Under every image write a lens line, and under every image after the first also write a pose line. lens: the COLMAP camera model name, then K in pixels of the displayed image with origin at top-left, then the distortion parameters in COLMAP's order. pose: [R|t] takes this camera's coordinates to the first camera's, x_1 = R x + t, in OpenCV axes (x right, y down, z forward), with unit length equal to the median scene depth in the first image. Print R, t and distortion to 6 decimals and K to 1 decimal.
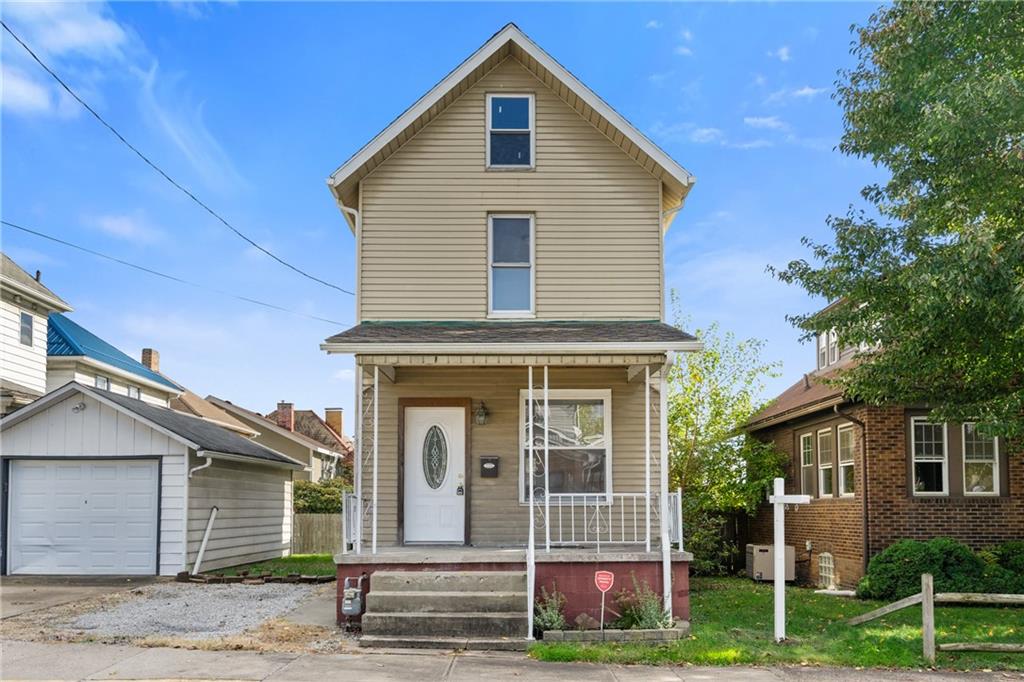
lens RADIAL K [[791.5, 0, 511.7], [0, 791.5, 332.4], [0, 0, 1]] dist [-0.000012, 0.003302]
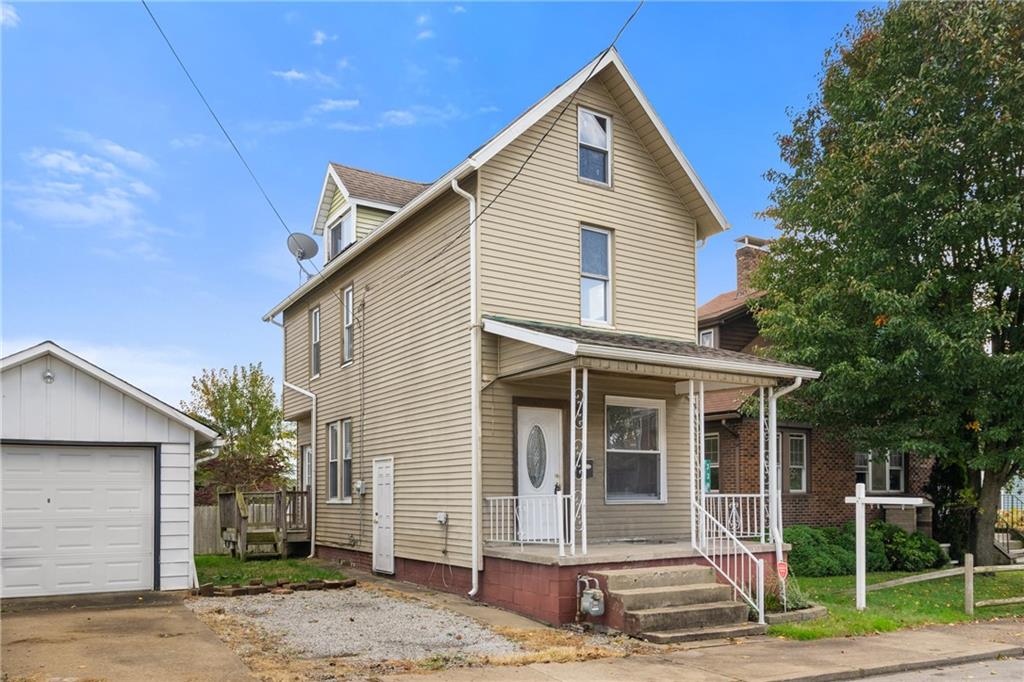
lens RADIAL K [[769.3, 0, 511.1], [0, 769.3, 350.5], [0, 0, 1]] dist [-0.000334, -0.004080]
pose [[0.864723, 0.092967, 0.493569, -0.627674], [-0.108145, 0.994133, 0.002217, 0.024021], [-0.490467, -0.055294, 0.869704, 0.169982]]
